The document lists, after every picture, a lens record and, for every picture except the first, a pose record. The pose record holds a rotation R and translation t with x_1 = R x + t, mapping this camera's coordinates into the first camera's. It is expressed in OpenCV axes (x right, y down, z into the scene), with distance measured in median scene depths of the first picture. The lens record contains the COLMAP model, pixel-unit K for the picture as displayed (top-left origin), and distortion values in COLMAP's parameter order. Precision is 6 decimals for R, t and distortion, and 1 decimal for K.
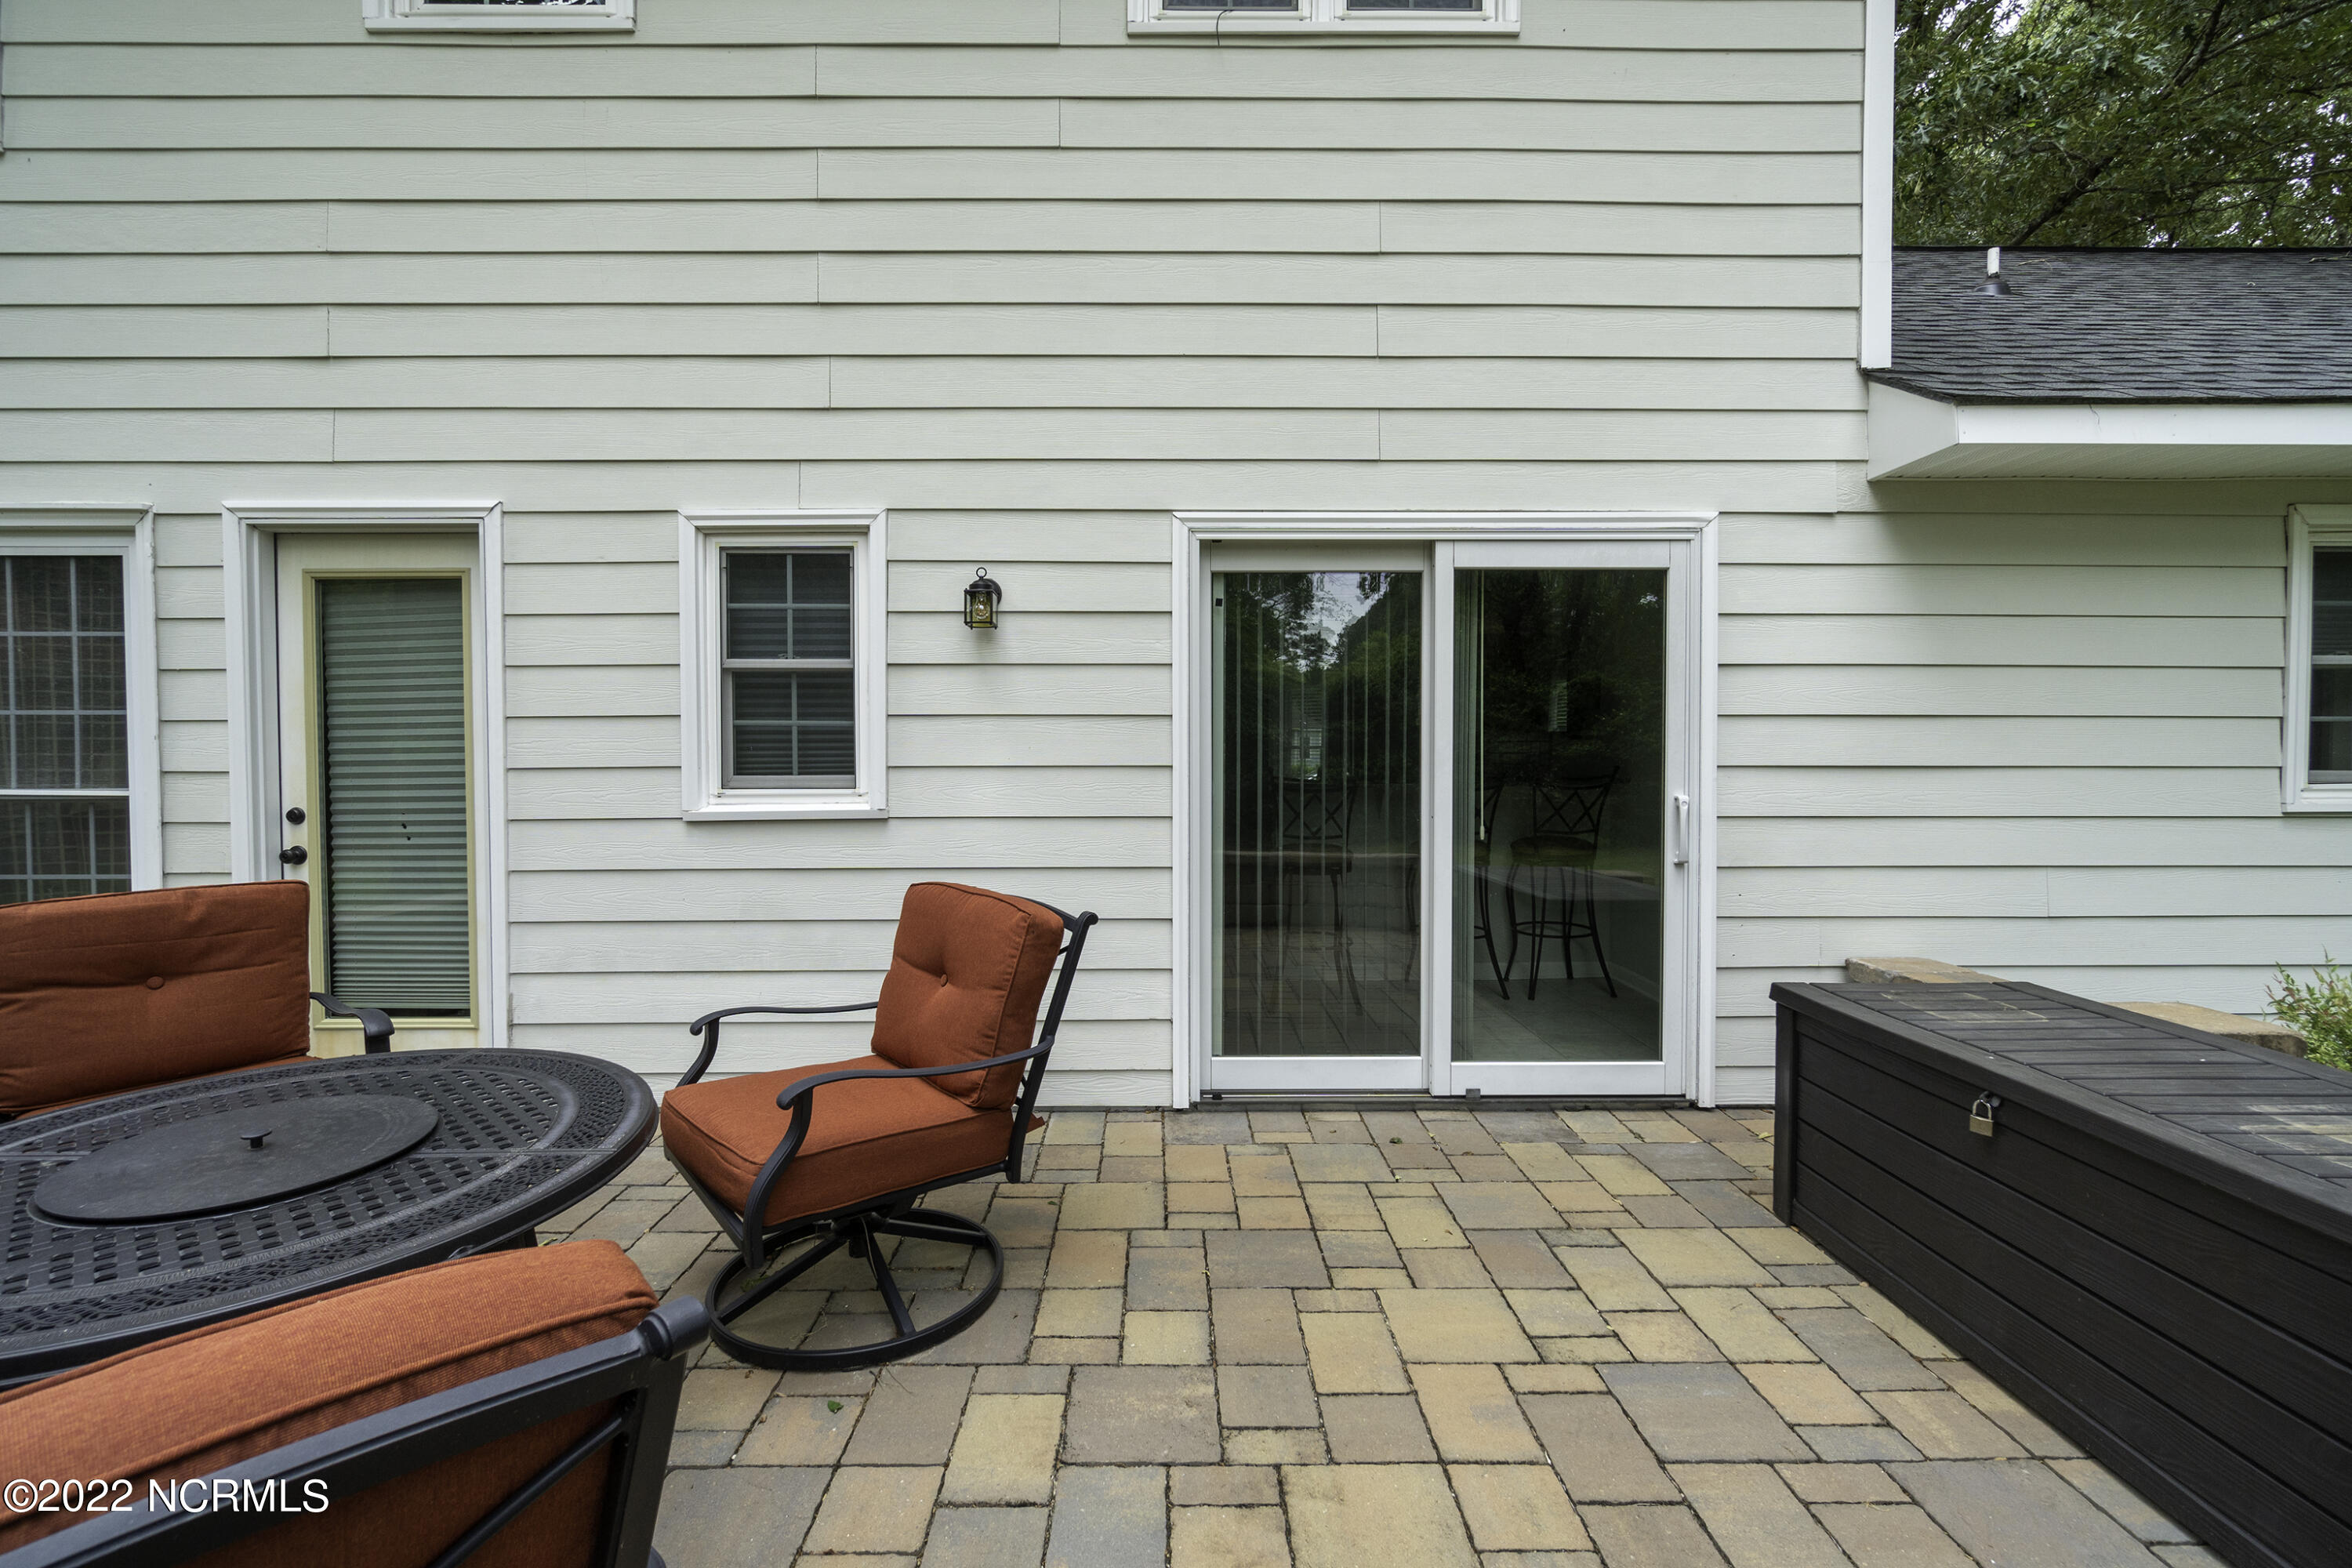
lens RADIAL K [[1010.5, 0, 1161.4], [0, 1010.5, 744.9], [0, 0, 1]] dist [-0.004207, -0.000461]
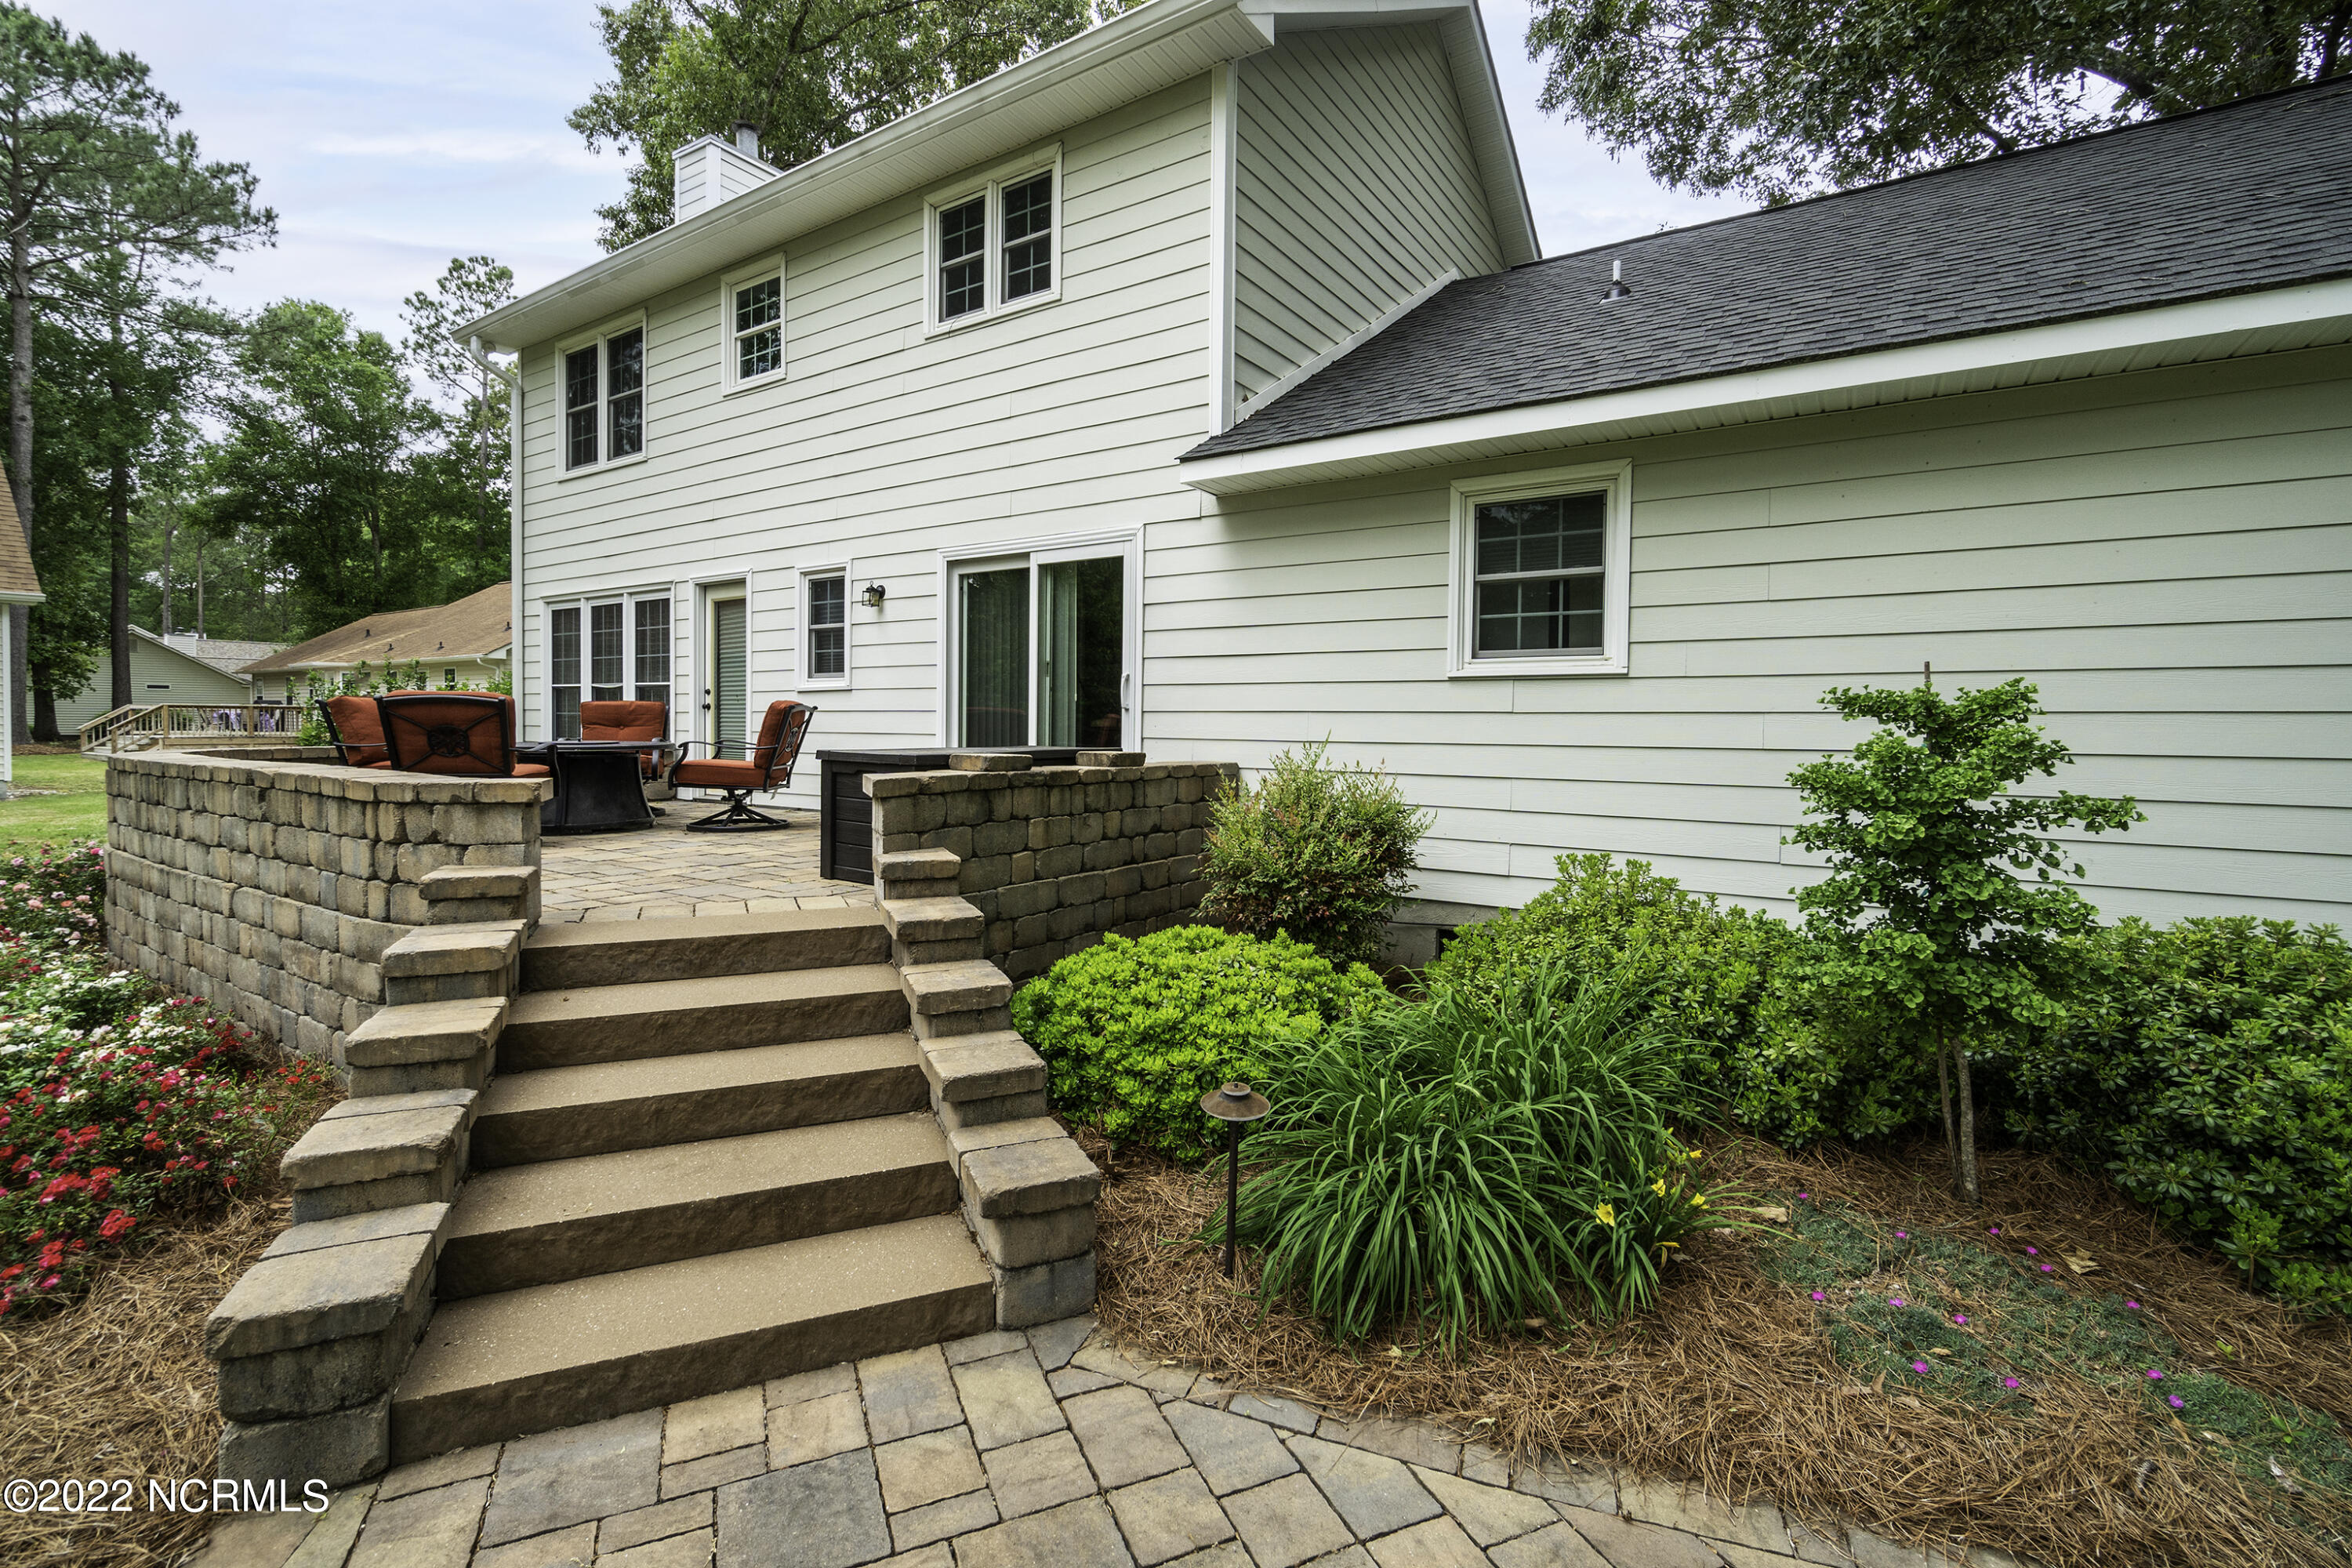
lens RADIAL K [[1010.5, 0, 1161.4], [0, 1010.5, 744.9], [0, 0, 1]] dist [-0.004207, -0.000461]
pose [[0.832796, 0.018871, -0.553258, 1.644699], [-0.013530, 0.999814, 0.013737, 0.160315], [0.553414, -0.003954, 0.832897, -0.571362]]
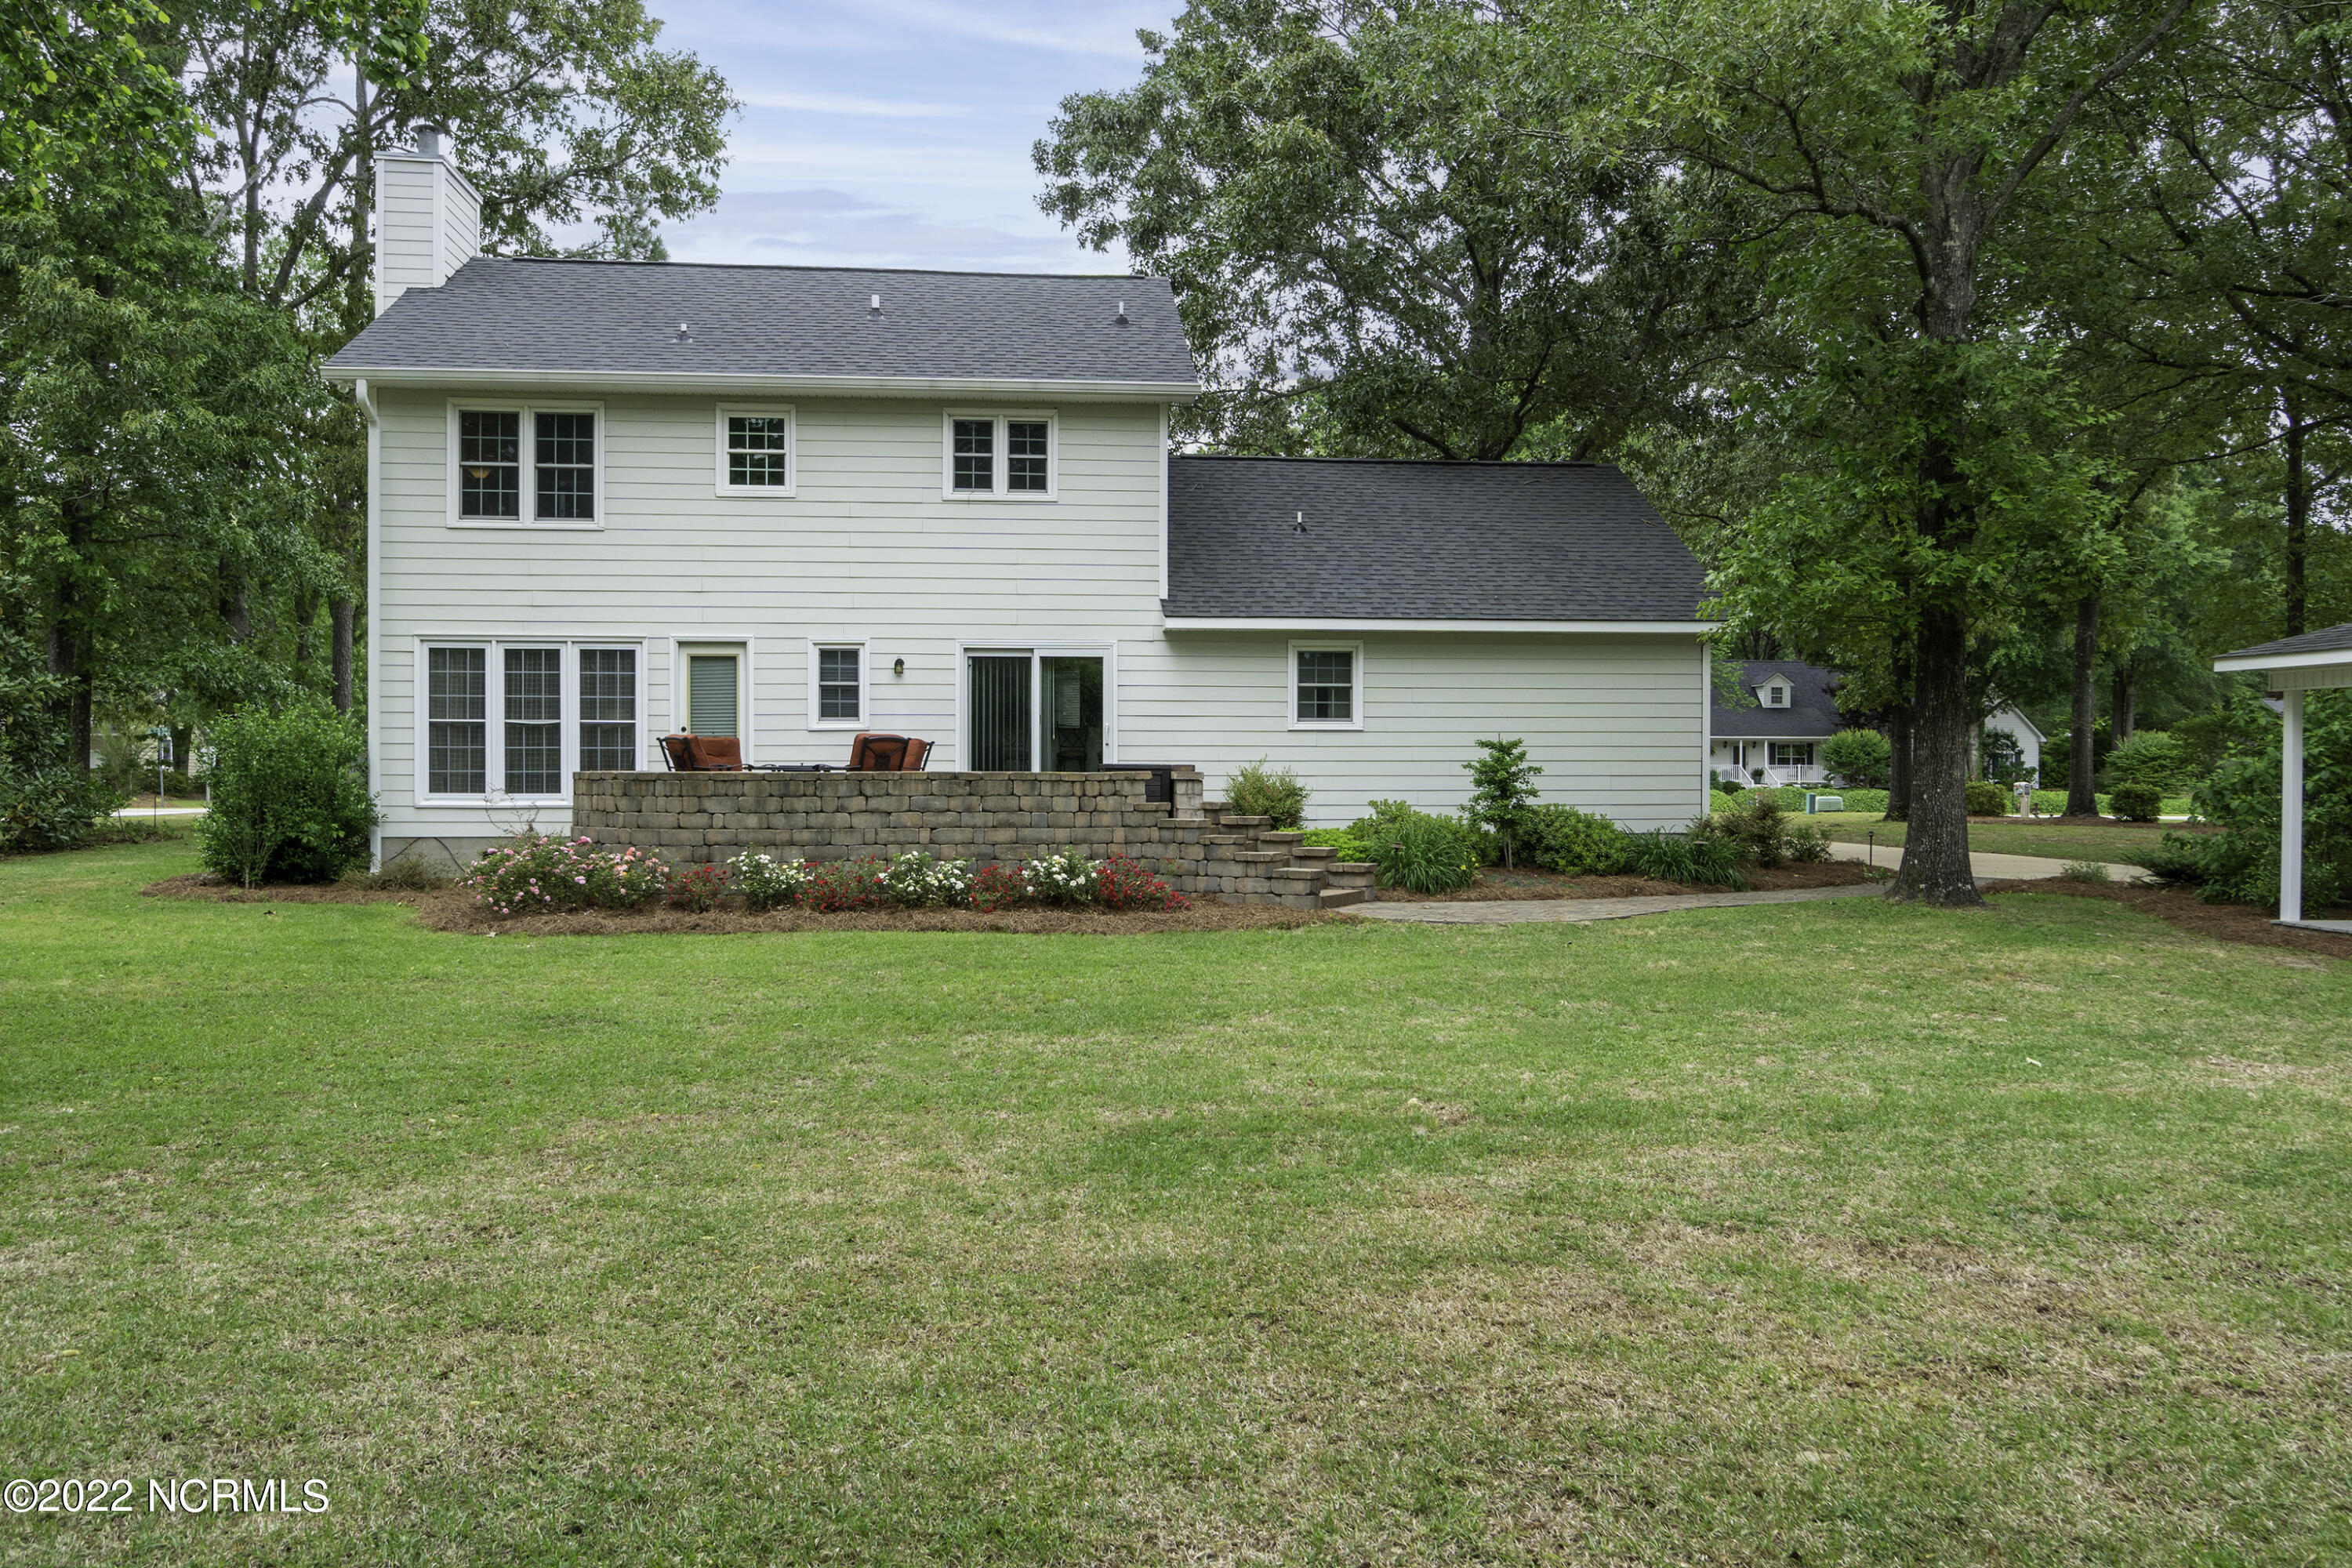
lens RADIAL K [[1687.1, 0, 1176.1], [0, 1687.1, 774.1], [0, 0, 1]] dist [-0.003630, 0.002129]
pose [[0.994468, -0.000151, 0.105041, 0.151309], [0.001020, 0.999966, -0.008212, 0.266360], [-0.105036, 0.008274, 0.994434, -4.666968]]
